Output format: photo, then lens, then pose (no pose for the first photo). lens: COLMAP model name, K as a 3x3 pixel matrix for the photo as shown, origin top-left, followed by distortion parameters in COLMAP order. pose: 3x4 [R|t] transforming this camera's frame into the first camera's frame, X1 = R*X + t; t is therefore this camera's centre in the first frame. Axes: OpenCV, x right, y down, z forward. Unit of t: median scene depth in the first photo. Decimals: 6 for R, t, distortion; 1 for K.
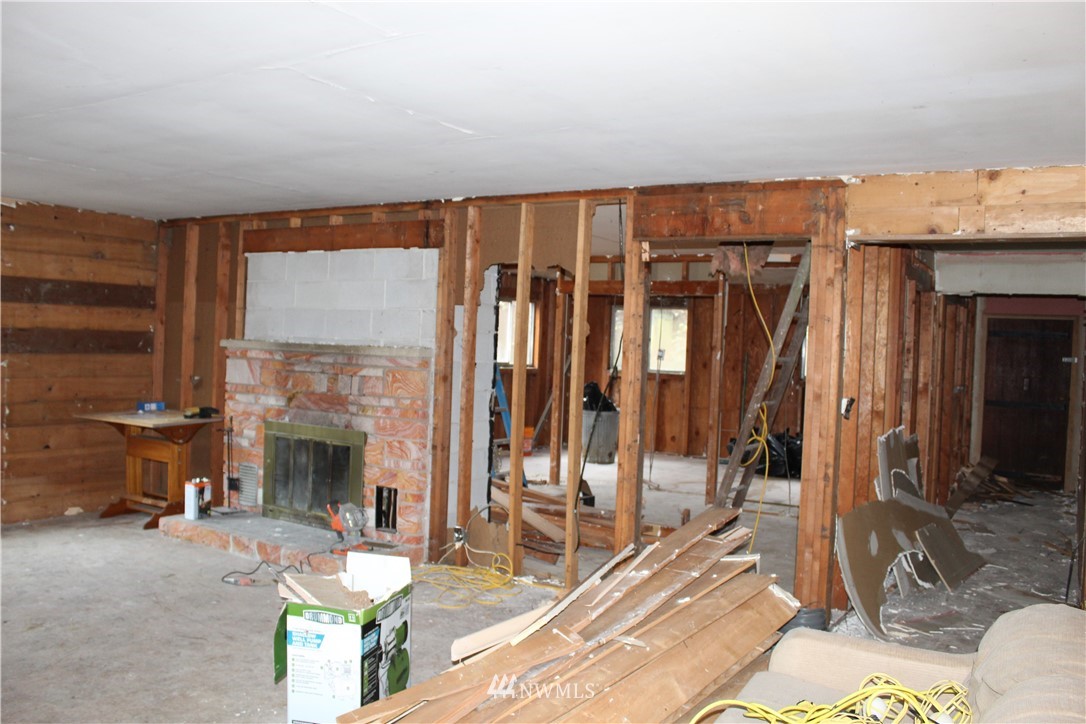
lens RADIAL K [[919.6, 0, 542.6], [0, 919.6, 359.6], [0, 0, 1]] dist [-0.135362, 0.107893]
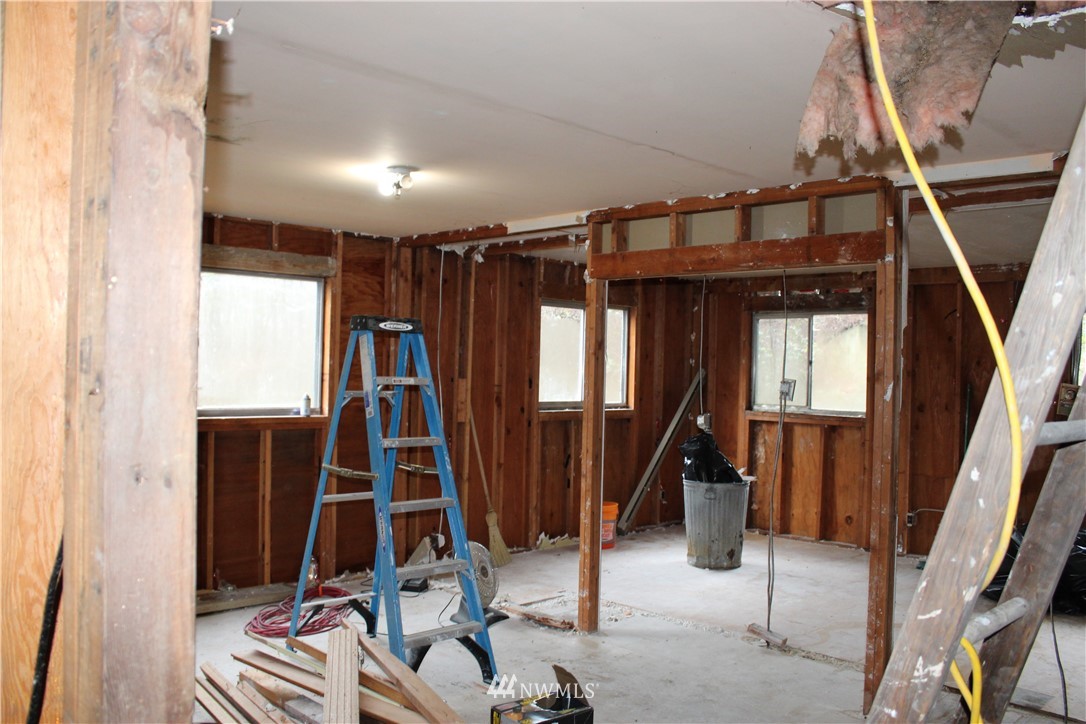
lens RADIAL K [[919.6, 0, 543.9], [0, 919.6, 365.3], [0, 0, 1]] dist [-0.135362, 0.107893]
pose [[0.970887, -0.017833, -0.238875, 0.118416], [0.011937, 0.999588, -0.026103, -0.007389], [0.239242, 0.022492, 0.970699, 0.463599]]
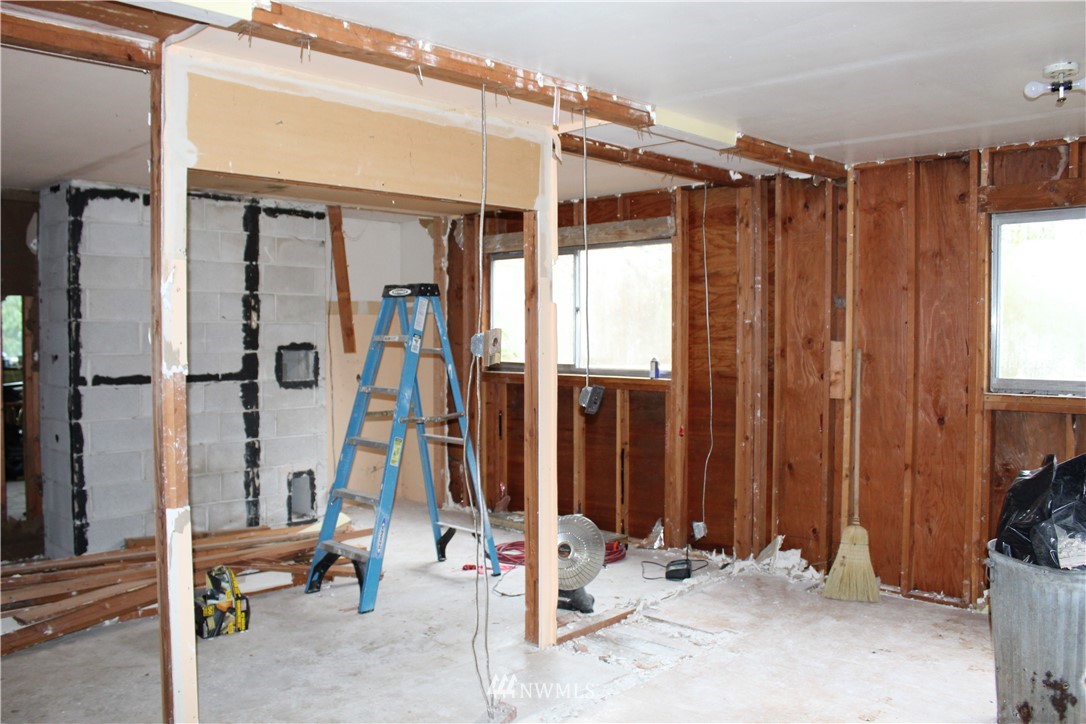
lens RADIAL K [[919.6, 0, 543.0], [0, 919.6, 361.1], [0, 0, 1]] dist [-0.135362, 0.107893]
pose [[-0.210351, -0.007534, -0.977597, 0.344838], [-0.021865, 0.999756, -0.003000, -0.001818], [0.977381, 0.020744, -0.210464, 0.898525]]
